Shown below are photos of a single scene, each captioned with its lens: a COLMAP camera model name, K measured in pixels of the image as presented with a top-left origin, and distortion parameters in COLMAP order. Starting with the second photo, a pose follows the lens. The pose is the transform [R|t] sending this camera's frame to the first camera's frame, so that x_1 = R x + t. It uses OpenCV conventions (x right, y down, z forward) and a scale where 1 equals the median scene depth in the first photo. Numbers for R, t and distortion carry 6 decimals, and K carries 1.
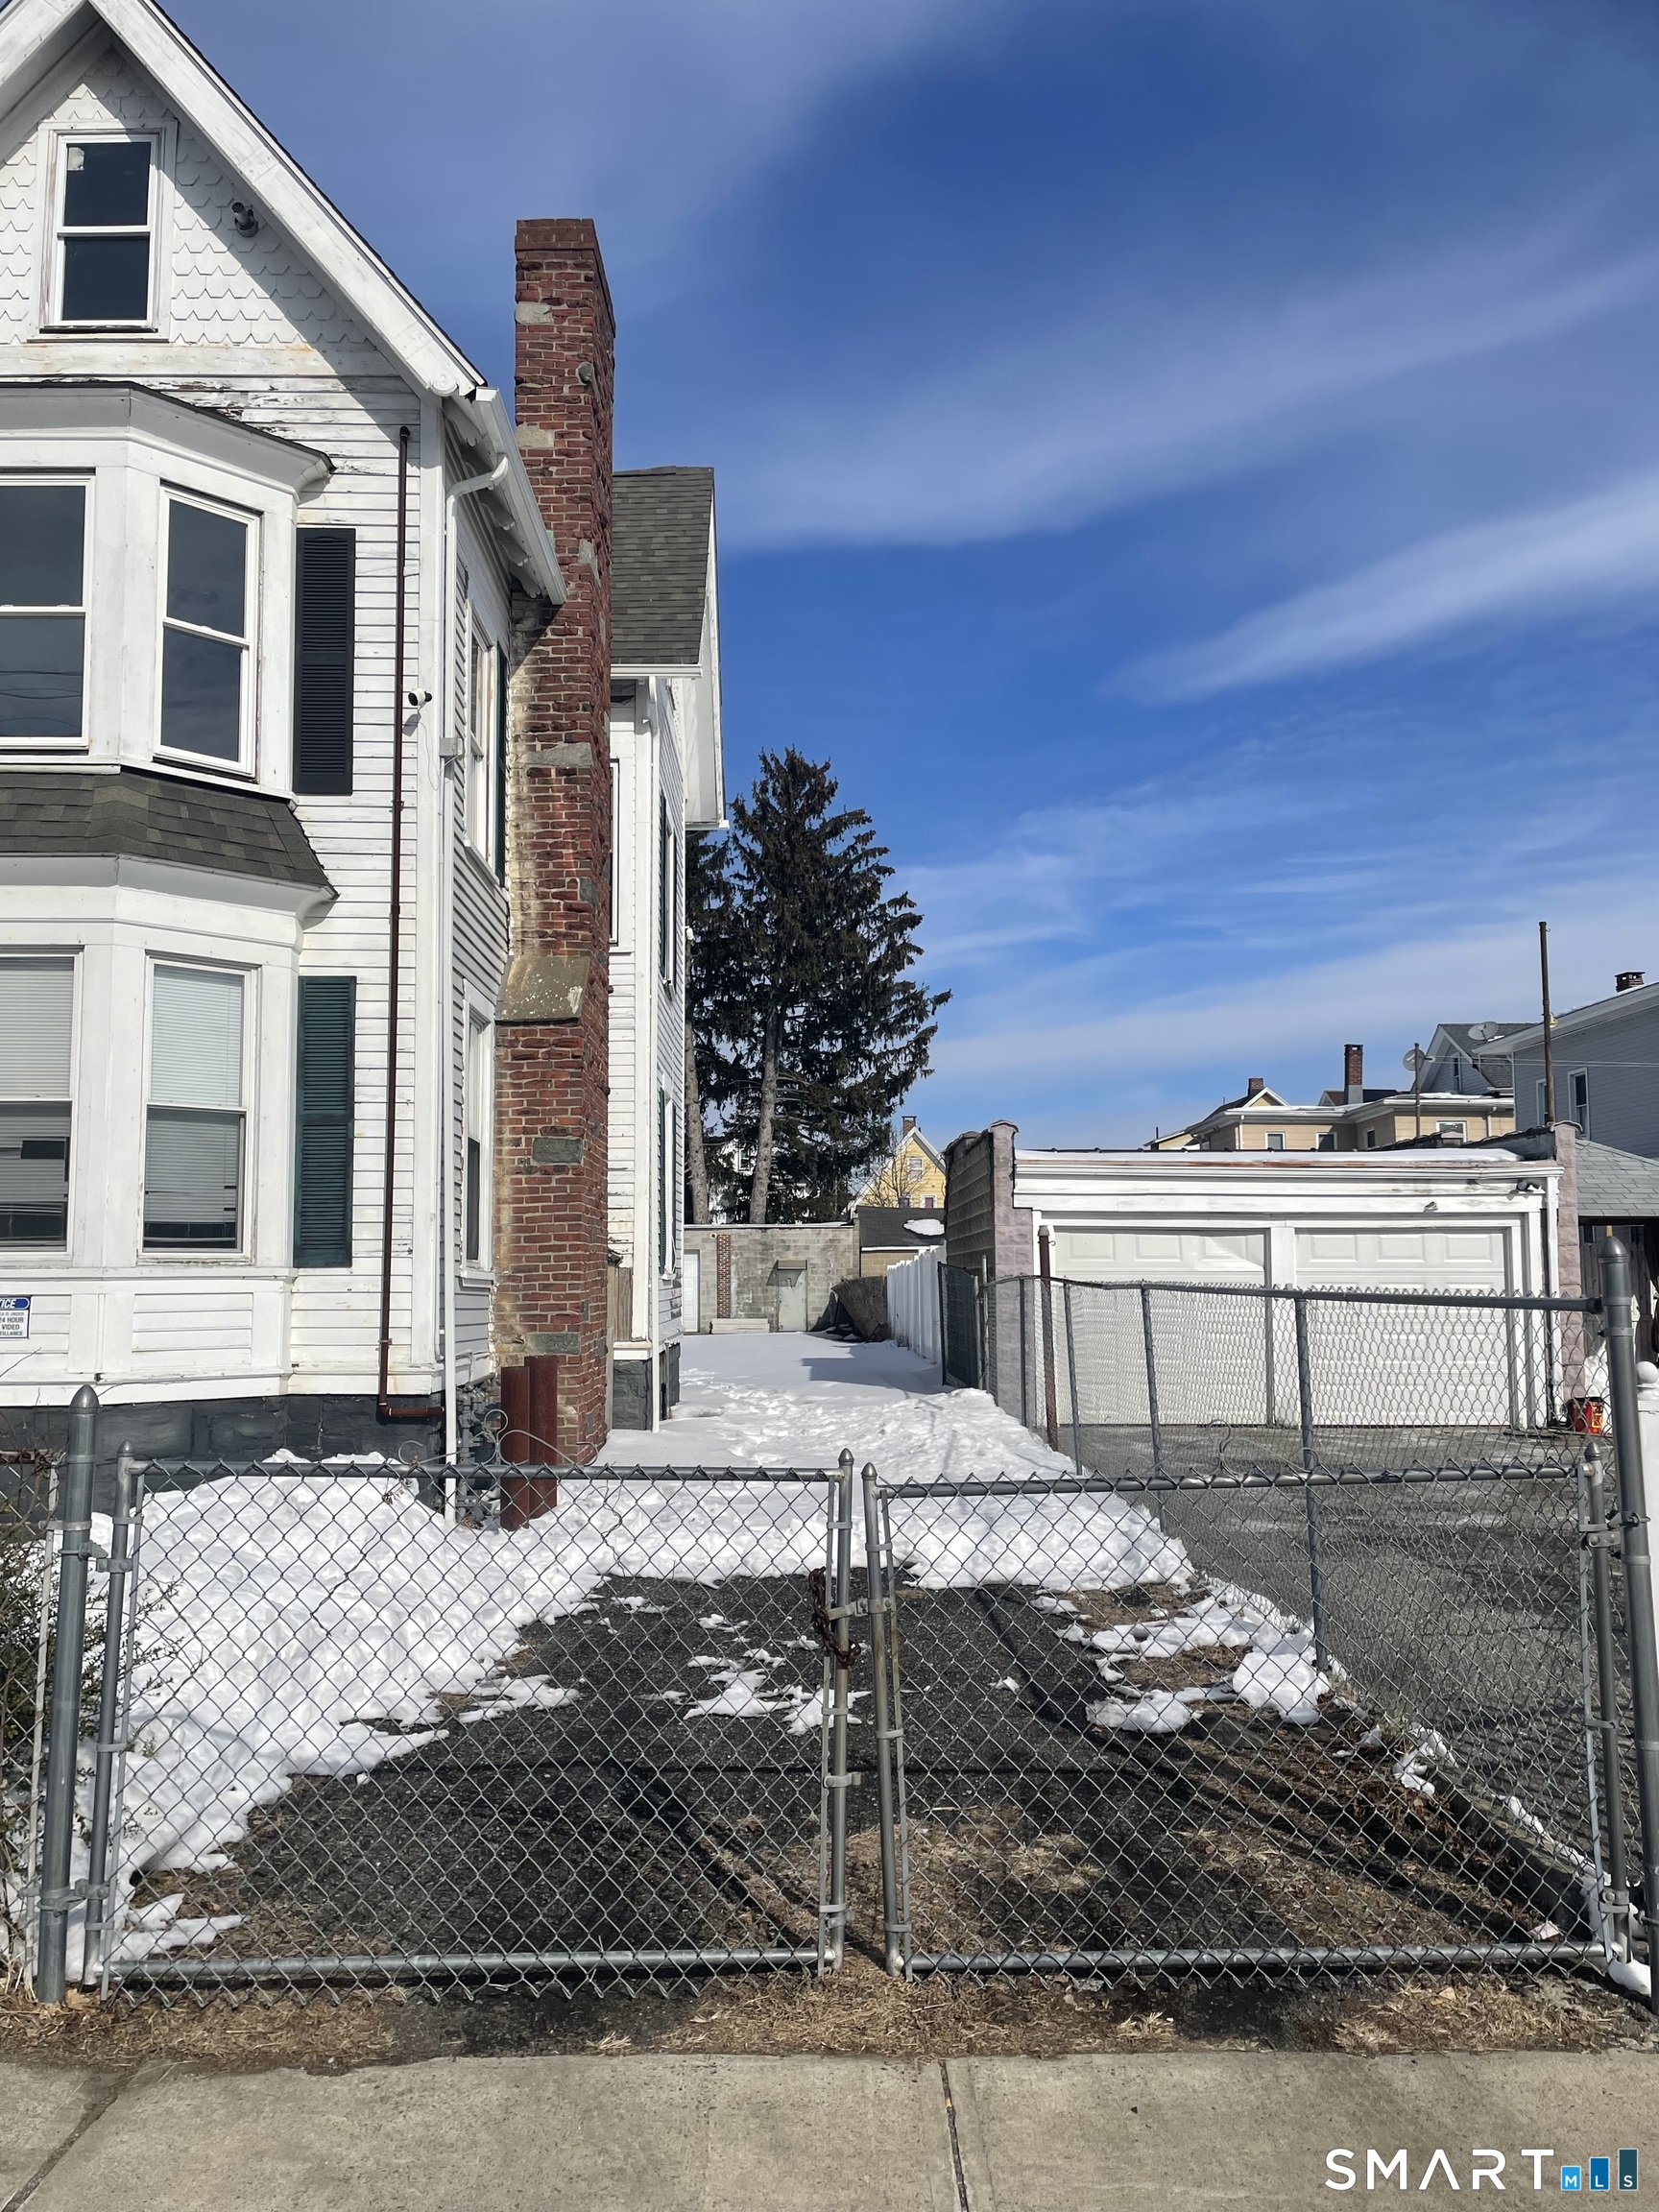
lens RADIAL K [[1688.1, 0, 836.6], [0, 1688.1, 1097.4], [0, 0, 1]] dist [0.115176, -0.165522]
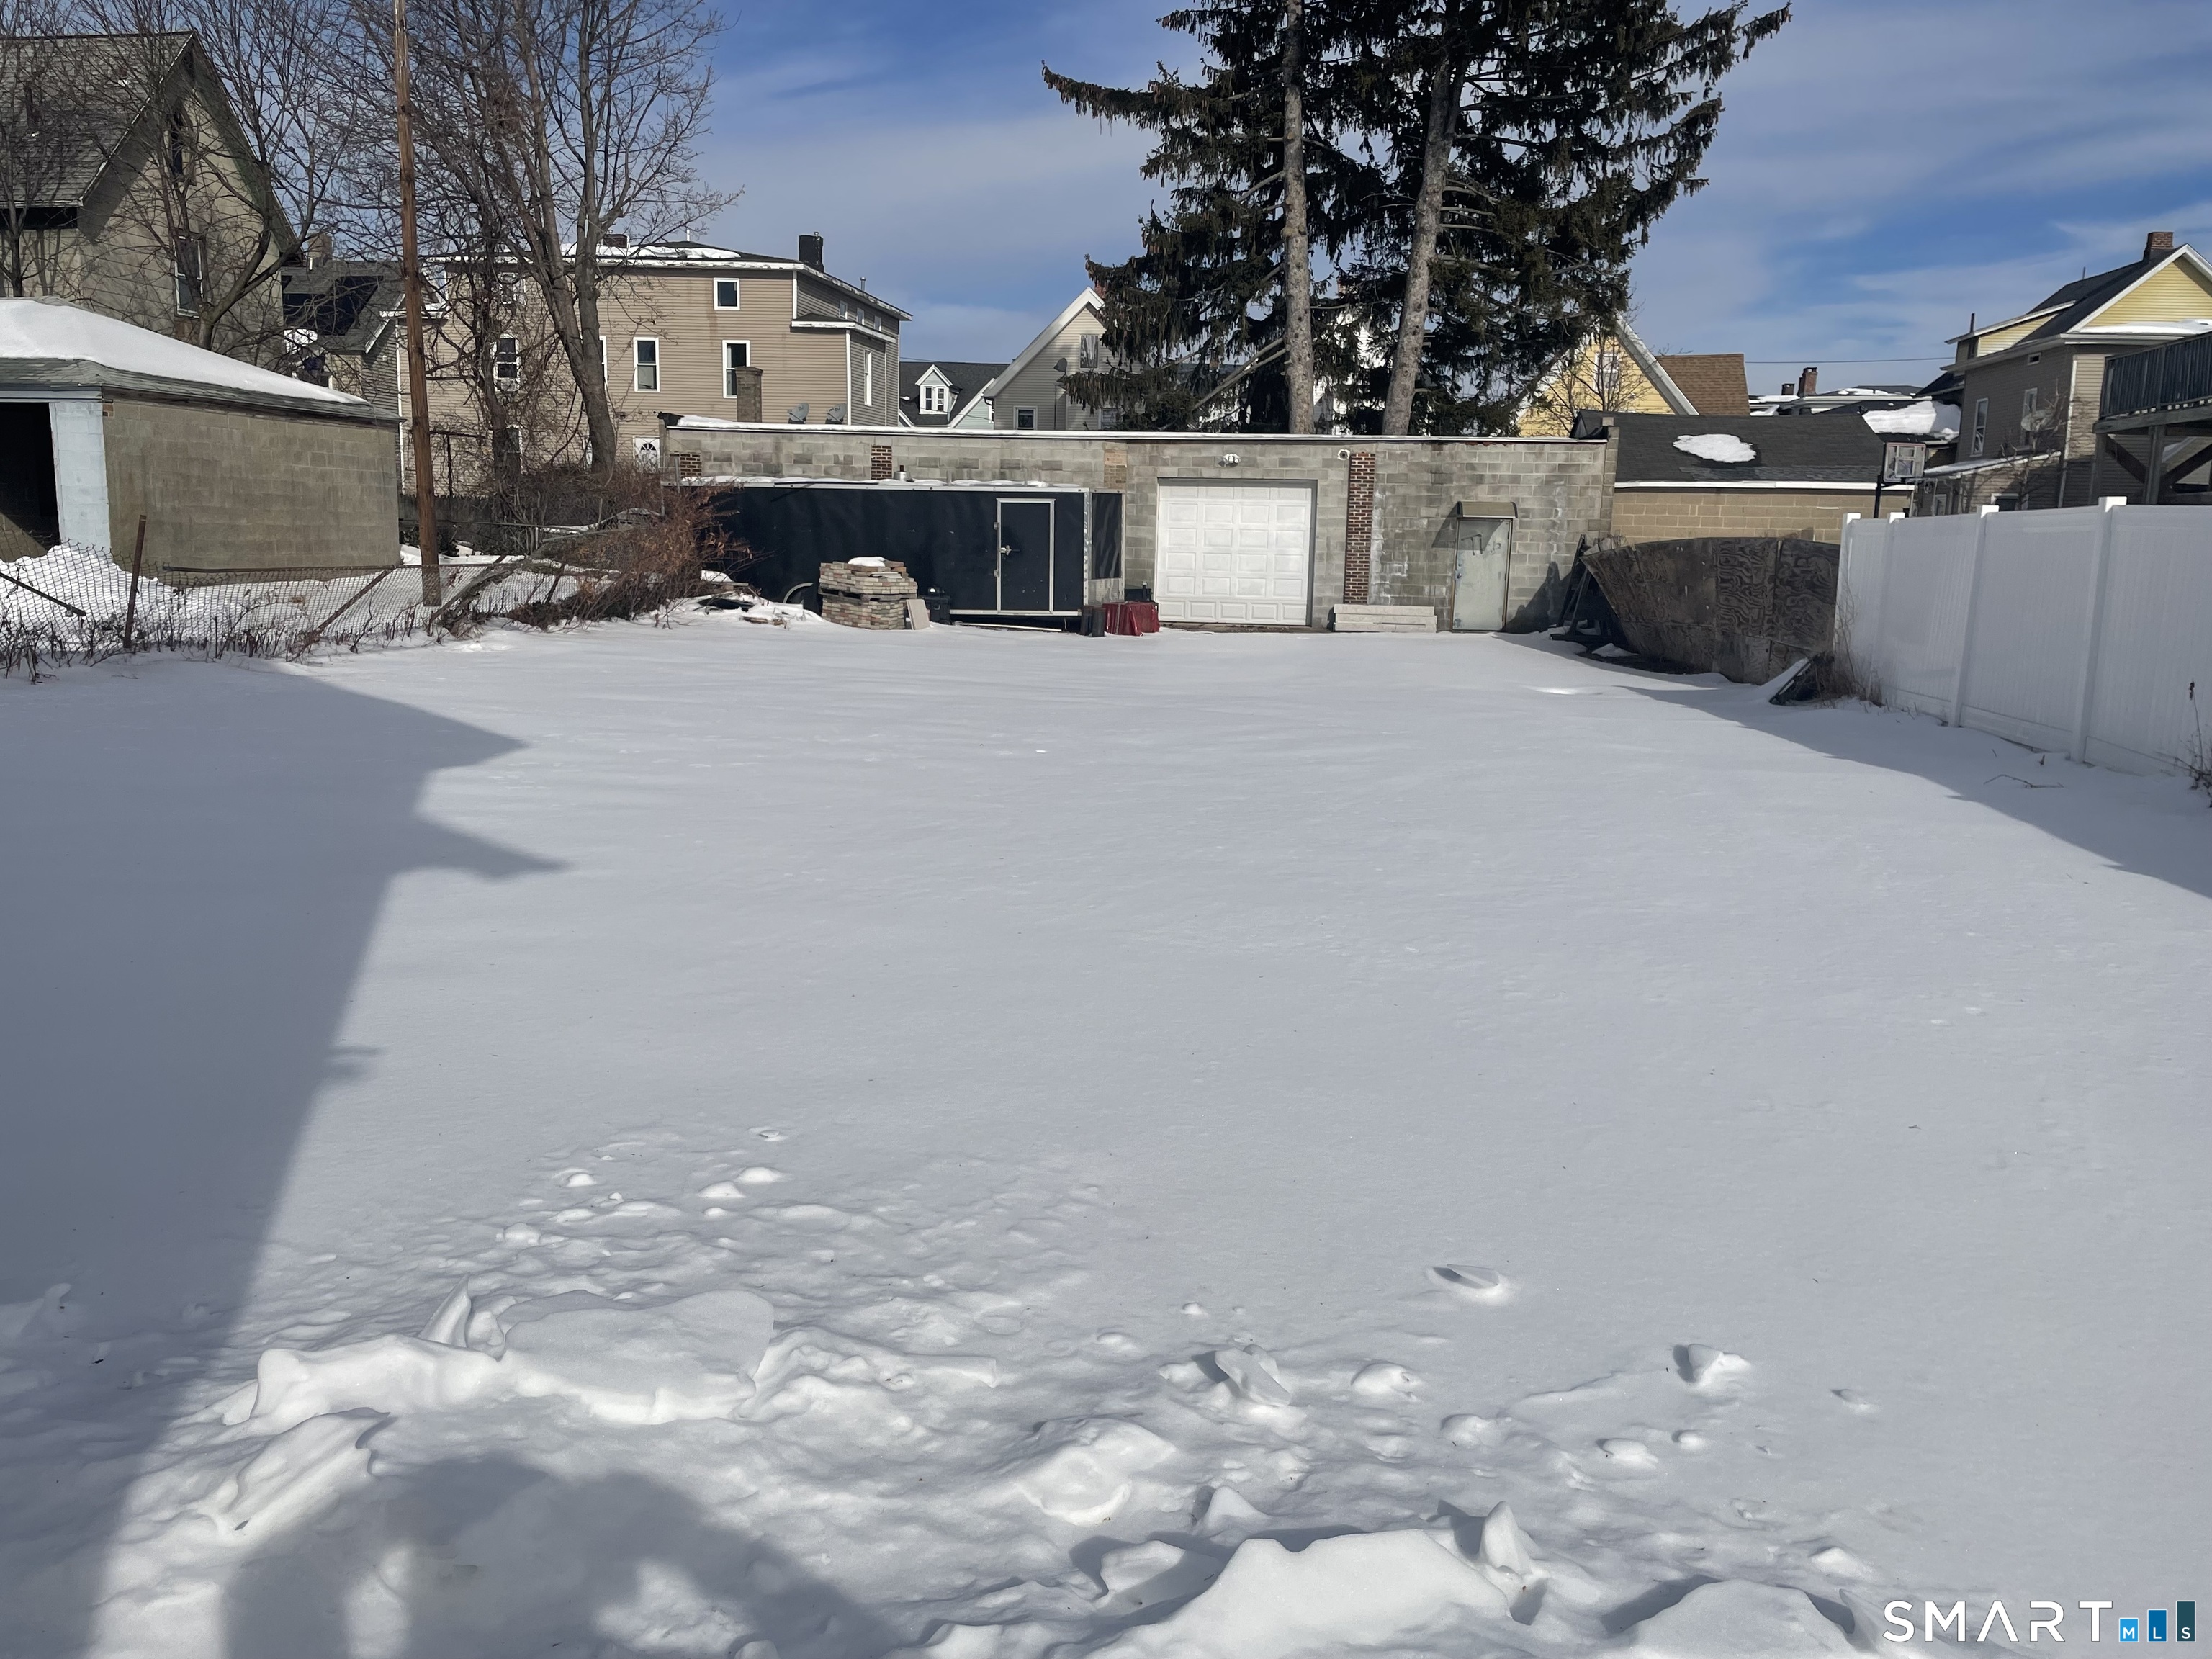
lens RADIAL K [[1688.1, 0, 1106.0], [0, 1688.1, 829.5], [0, 0, 1]] dist [0.115176, -0.165522]
pose [[0.987493, 0.055477, -0.147583, -0.051055], [-0.011929, 0.959656, 0.280925, 0.036850], [0.157214, -0.275651, 0.948315, 0.353804]]
